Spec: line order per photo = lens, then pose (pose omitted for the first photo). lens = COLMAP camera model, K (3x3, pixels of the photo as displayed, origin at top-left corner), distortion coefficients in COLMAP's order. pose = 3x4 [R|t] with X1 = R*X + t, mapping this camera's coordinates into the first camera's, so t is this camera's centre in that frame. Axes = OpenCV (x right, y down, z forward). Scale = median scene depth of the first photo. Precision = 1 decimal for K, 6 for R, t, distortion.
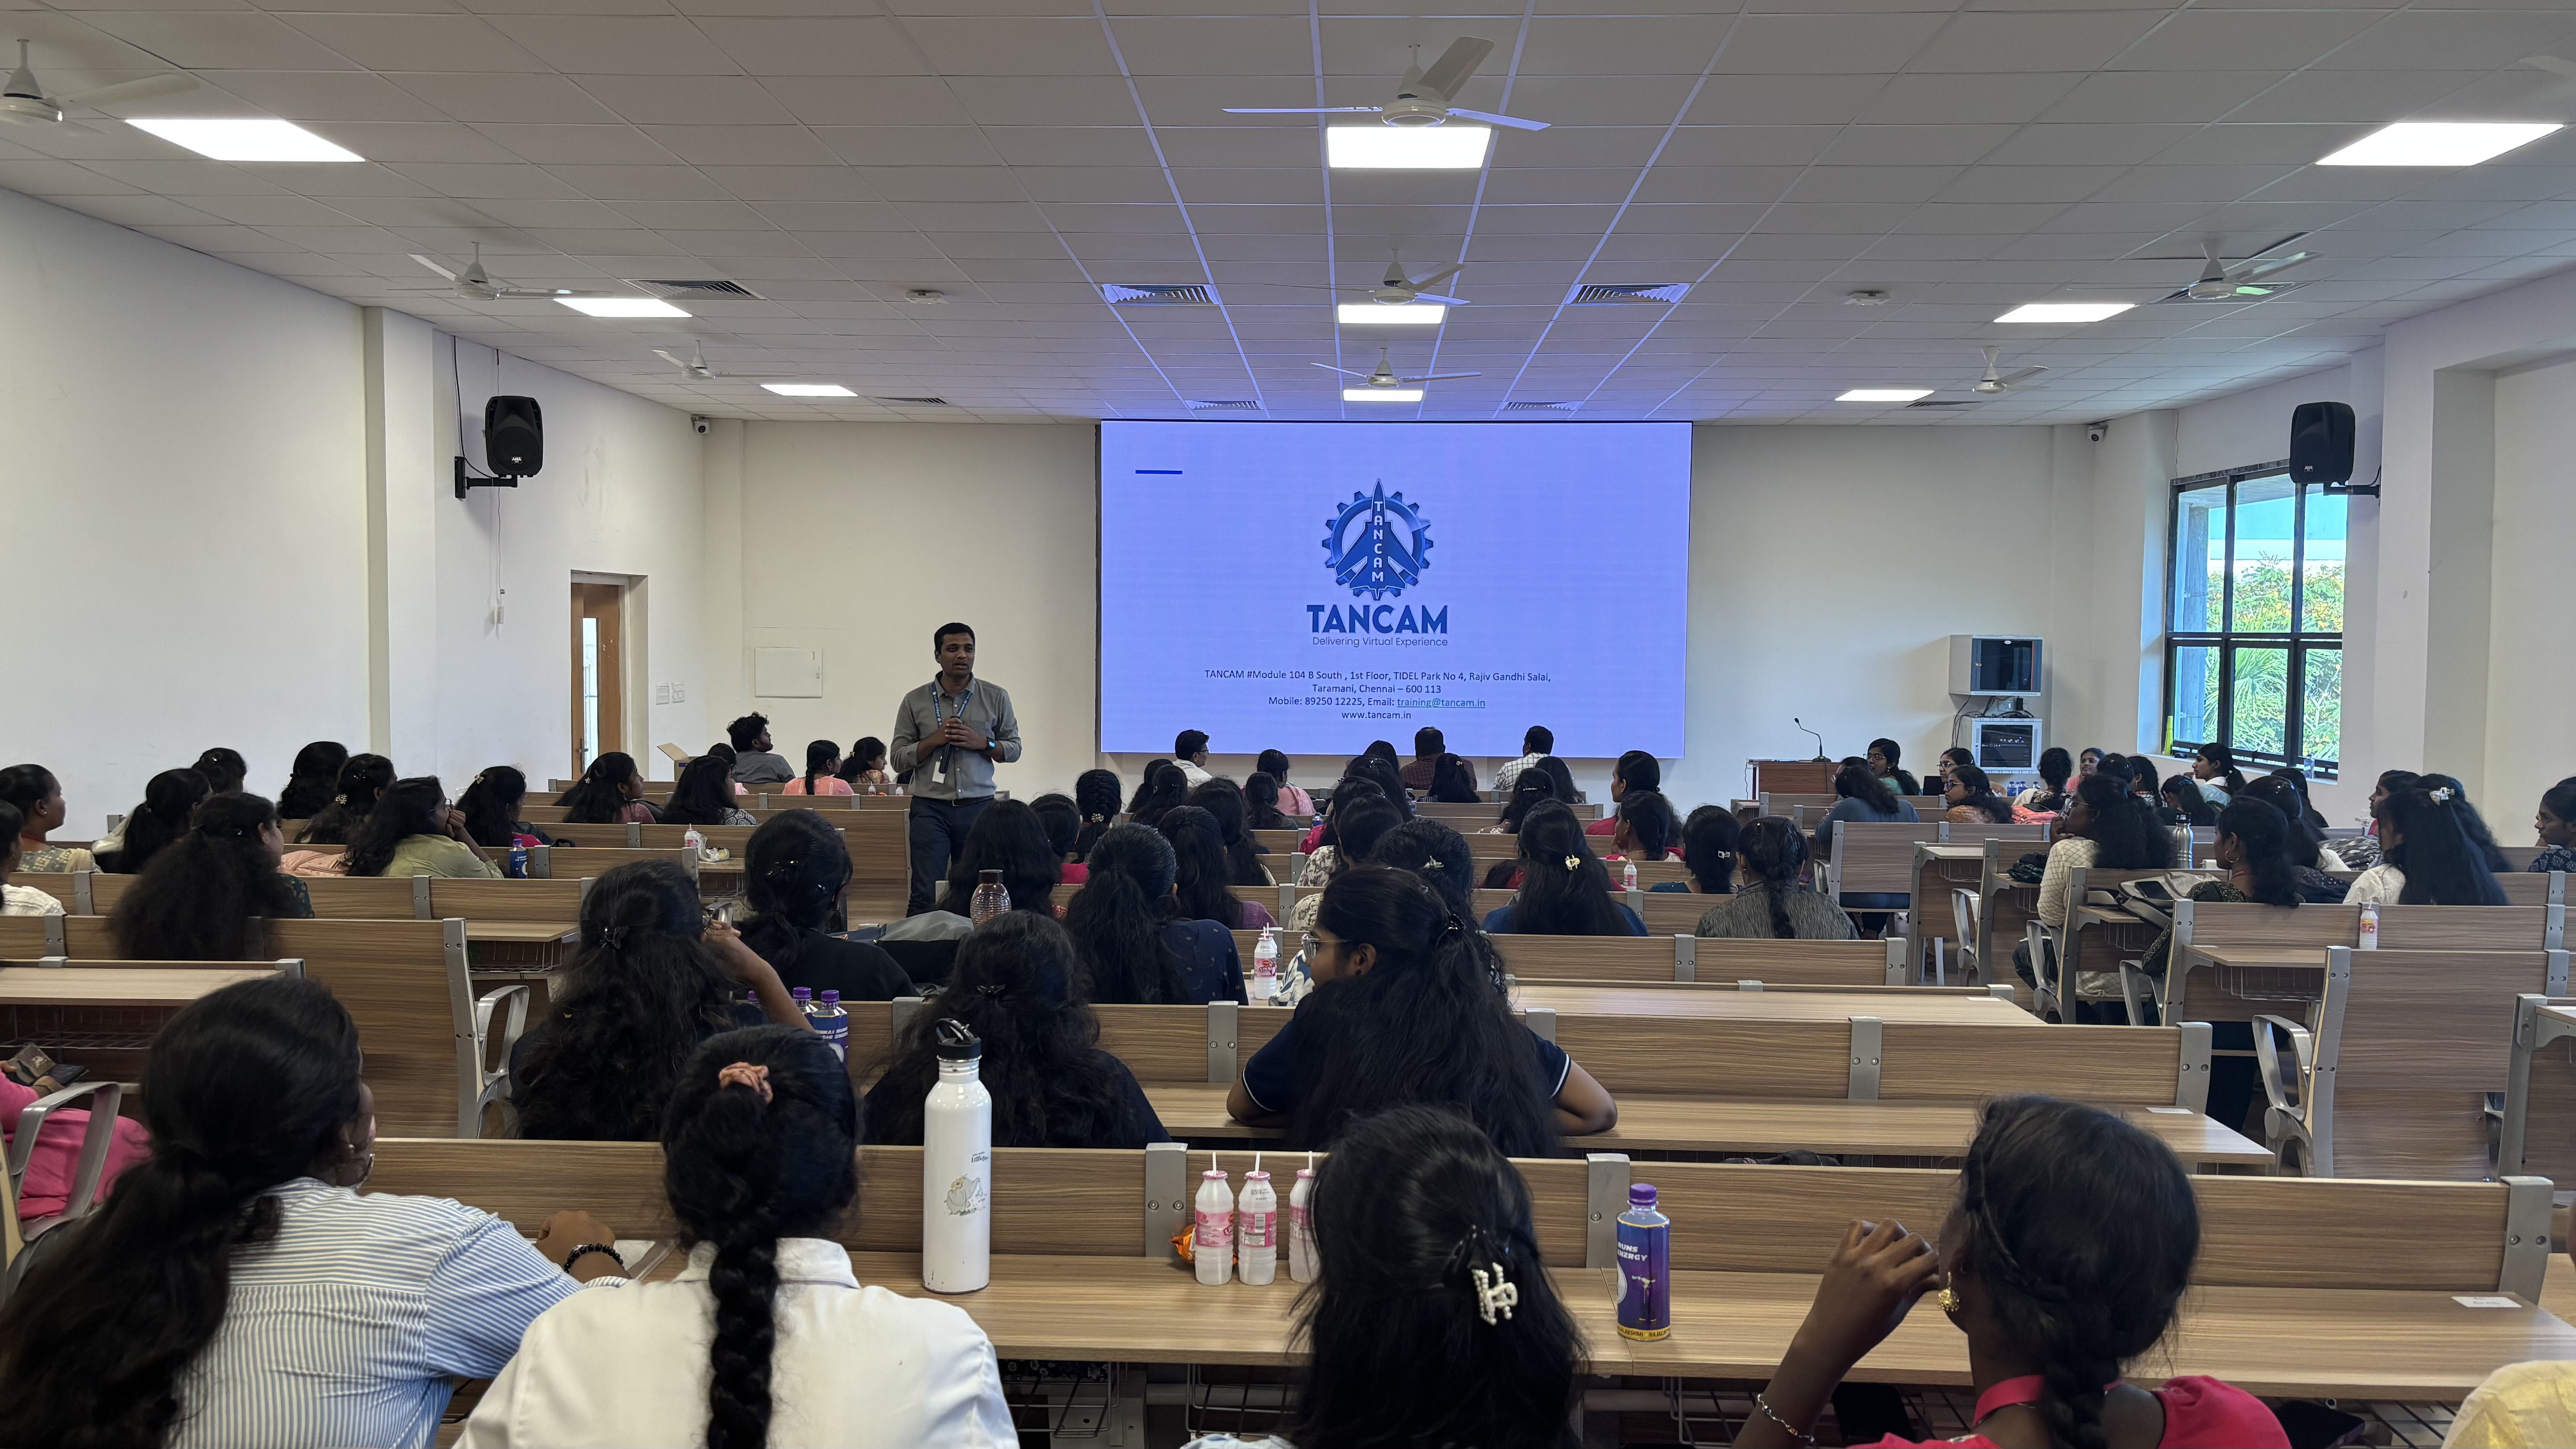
lens RADIAL K [[1962.3, 0, 1276.9], [0, 1962.3, 727.3], [0, 0, 1]] dist [0.013361, -0.000422]
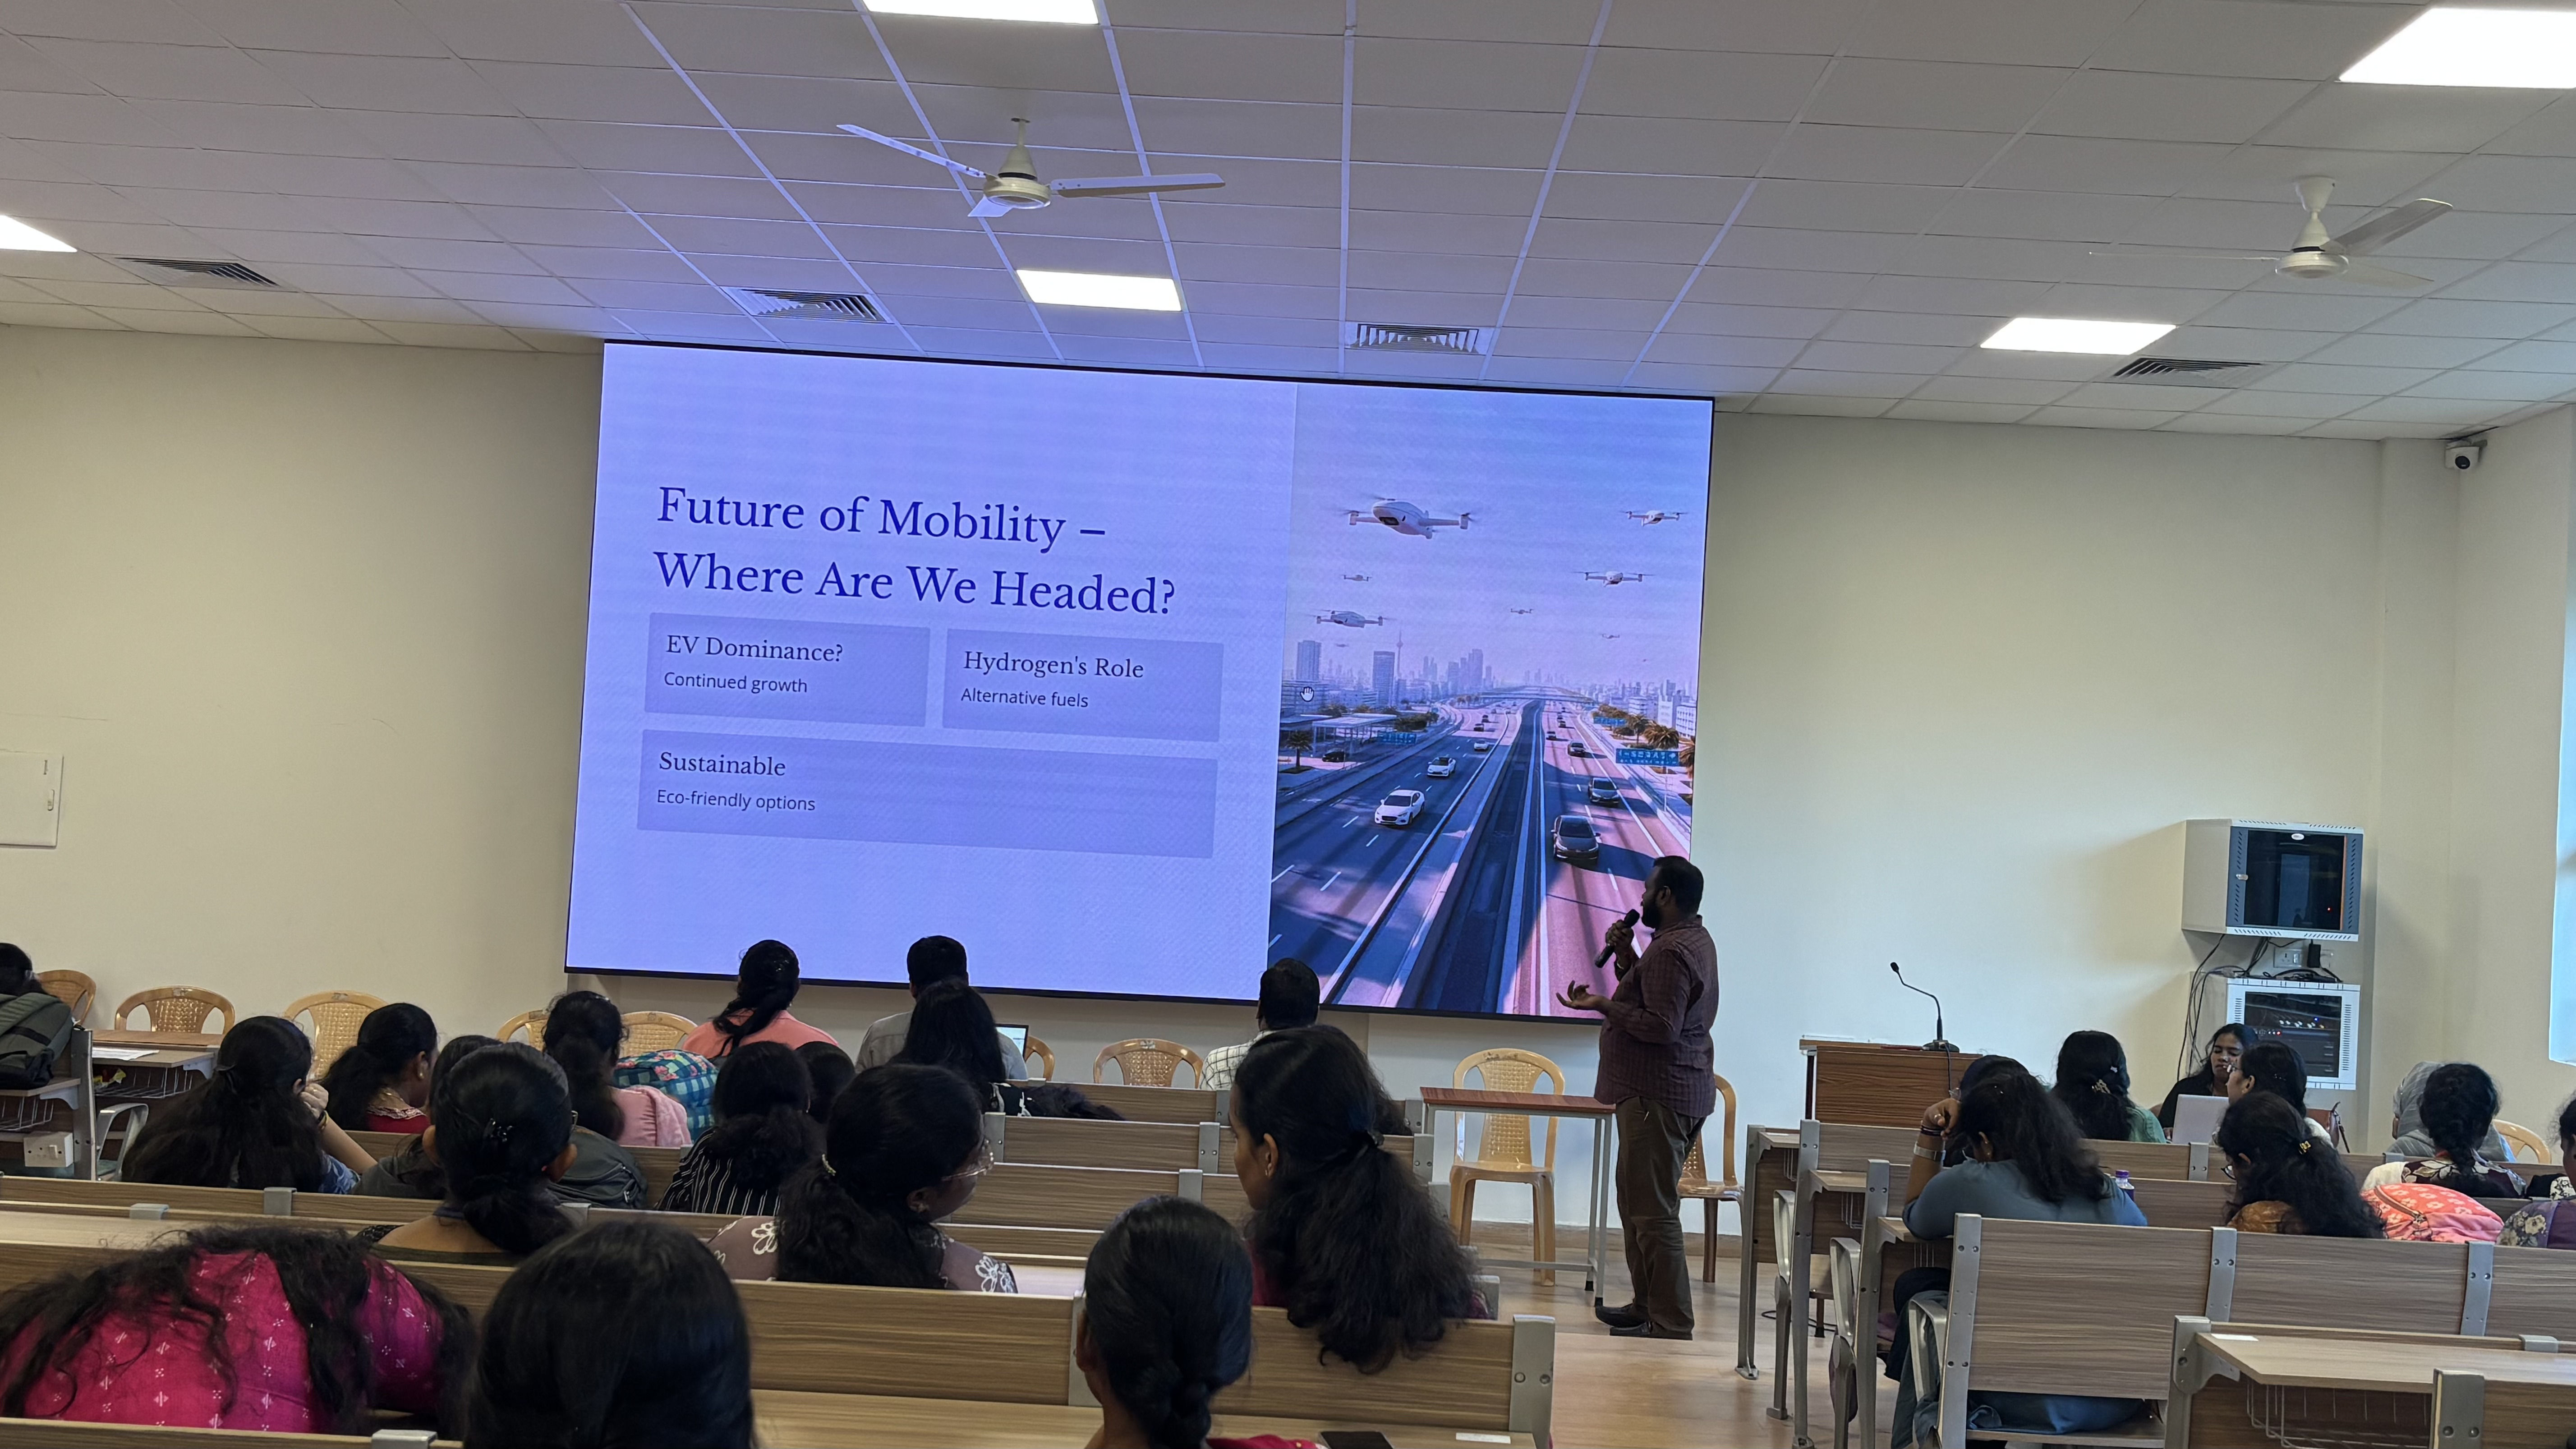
lens RADIAL K [[2722.6, 0, 1292.8], [0, 2722.6, 718.6], [0, 0, 1]] dist [0.029944, 0.000000]
pose [[0.998537, 0.044862, 0.030201, 0.079778], [-0.042121, 0.995407, -0.085974, -0.000497], [-0.033919, 0.084576, 0.995840, 0.277579]]
